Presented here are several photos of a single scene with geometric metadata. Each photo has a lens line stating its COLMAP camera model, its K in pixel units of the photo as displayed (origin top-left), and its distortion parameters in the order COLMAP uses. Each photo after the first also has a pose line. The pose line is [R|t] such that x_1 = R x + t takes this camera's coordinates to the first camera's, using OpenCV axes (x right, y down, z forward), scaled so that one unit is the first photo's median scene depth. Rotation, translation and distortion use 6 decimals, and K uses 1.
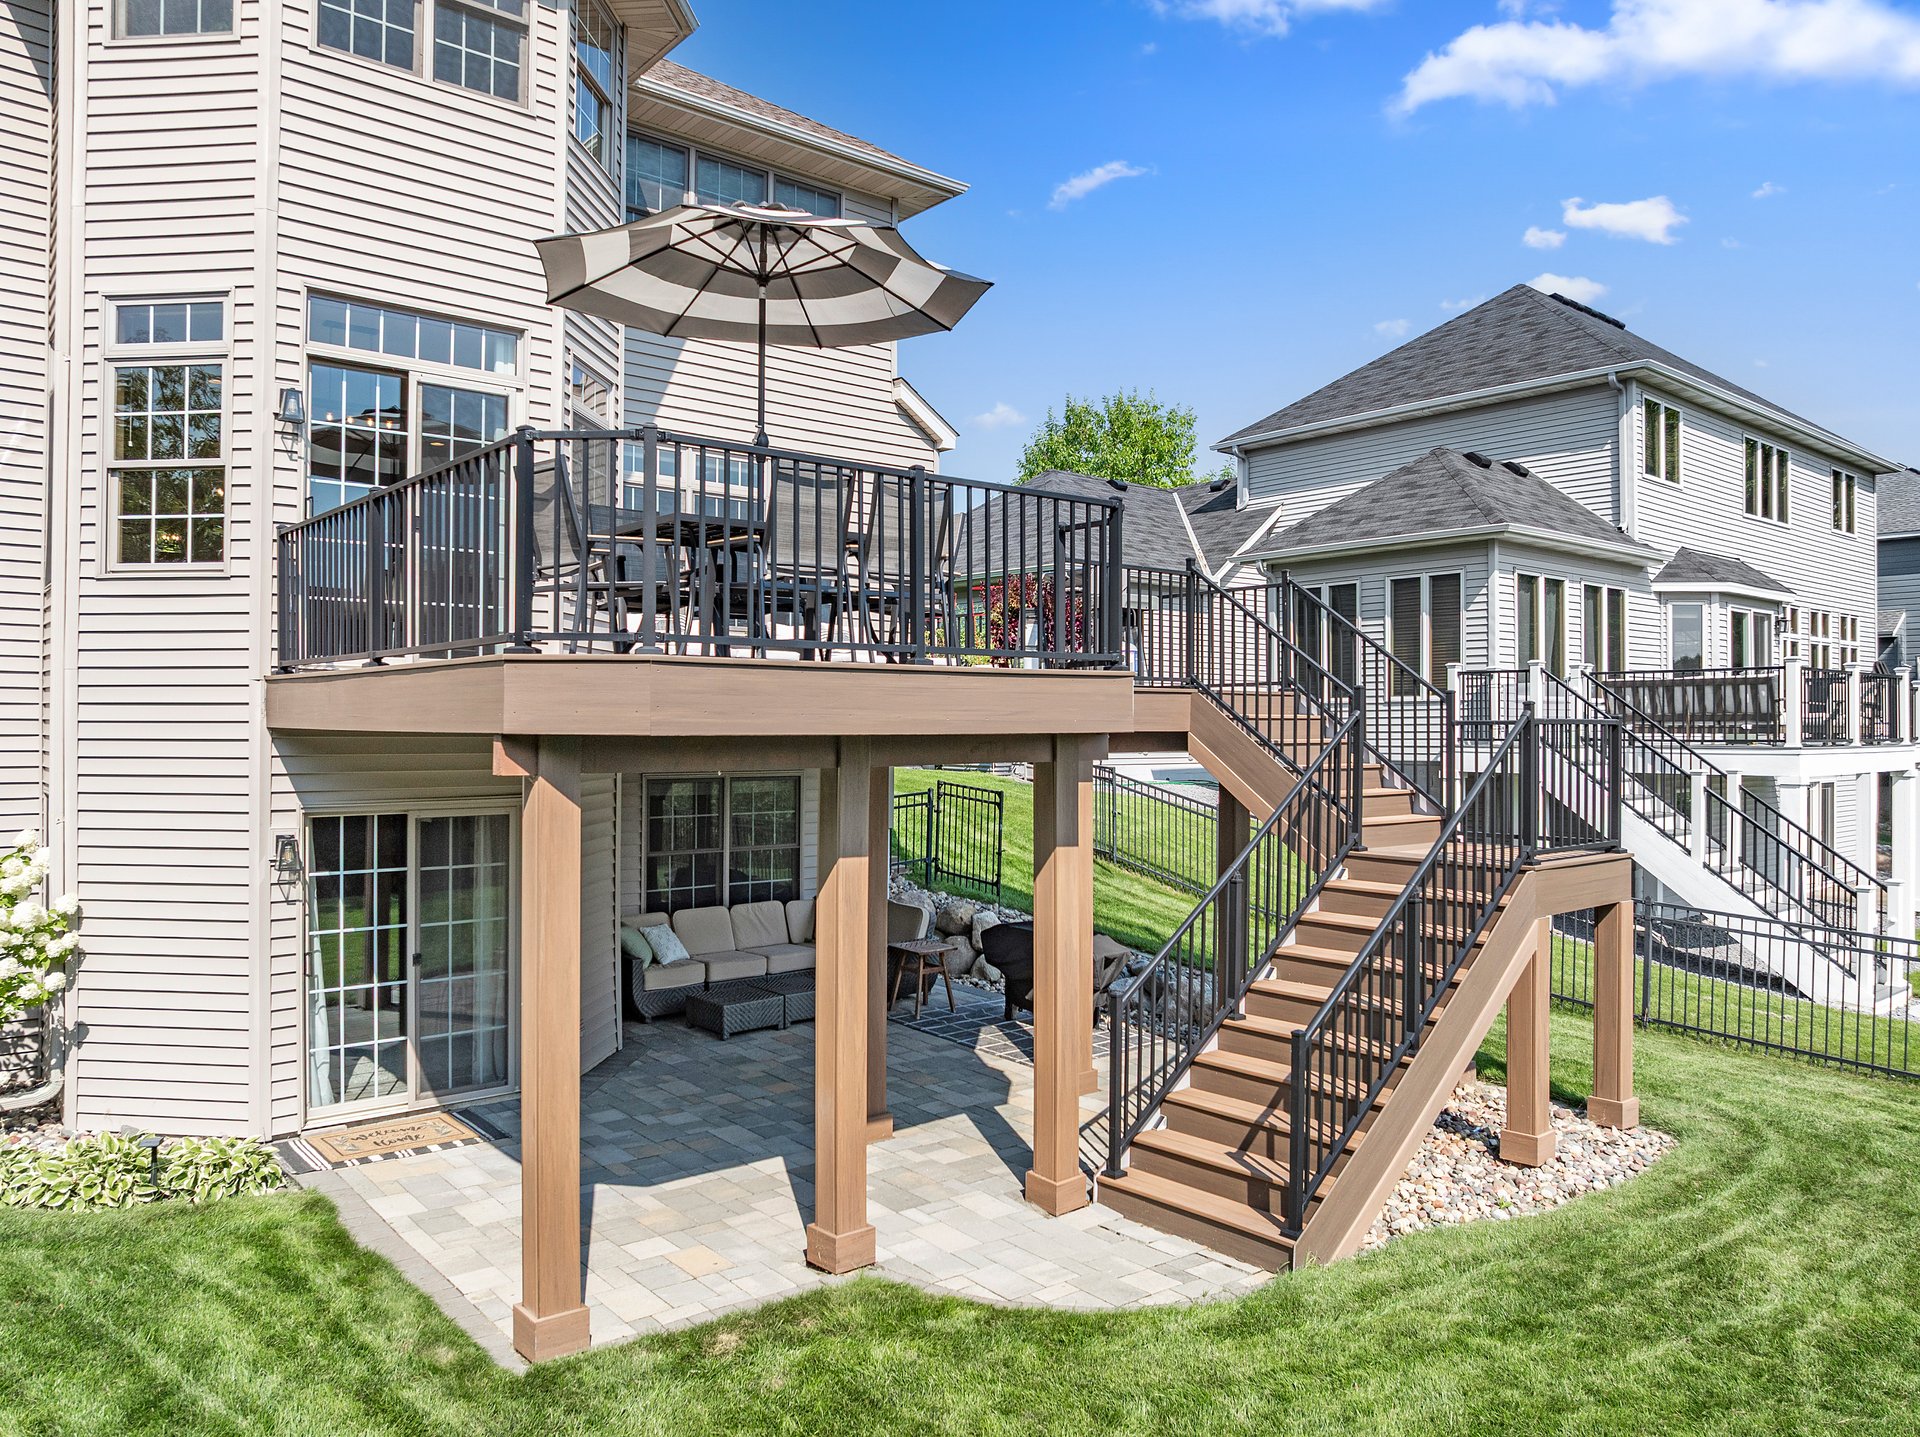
lens RADIAL K [[1351.3, 0, 965.6], [0, 1351.3, 712.7], [0, 0, 1]] dist [-0.038881, 0.008373]
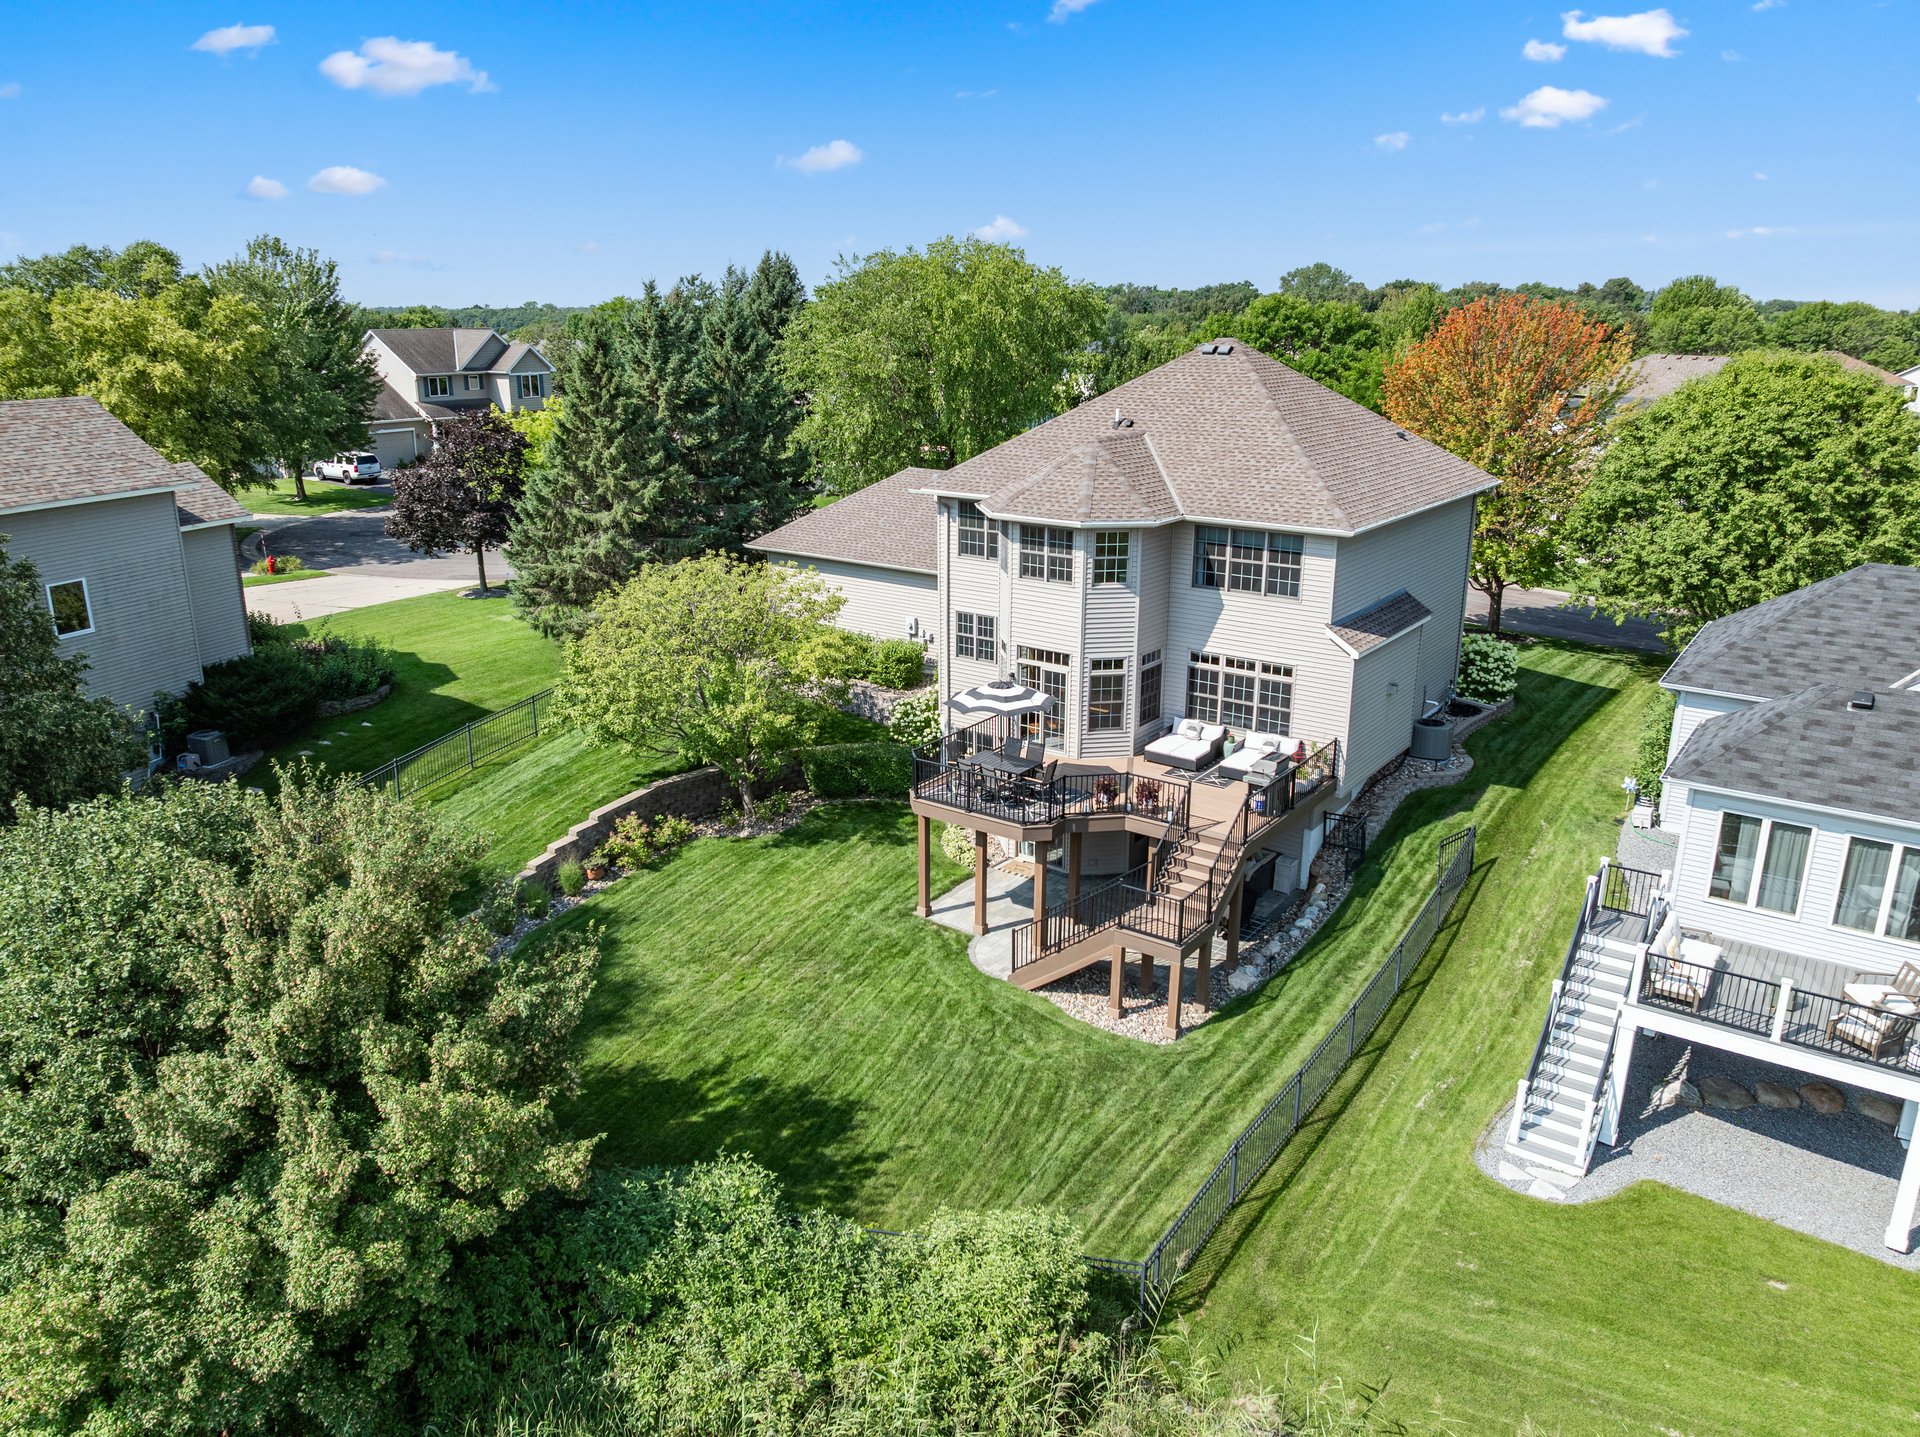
lens RADIAL K [[1351.3, 0, 962.7], [0, 1351.3, 708.1], [0, 0, 1]] dist [-0.038881, 0.008373]
pose [[0.238668, 0.272915, -0.931963, 2.081230], [0.006721, 0.959210, 0.282615, -0.841063], [0.971078, -0.073715, 0.227098, 0.003031]]
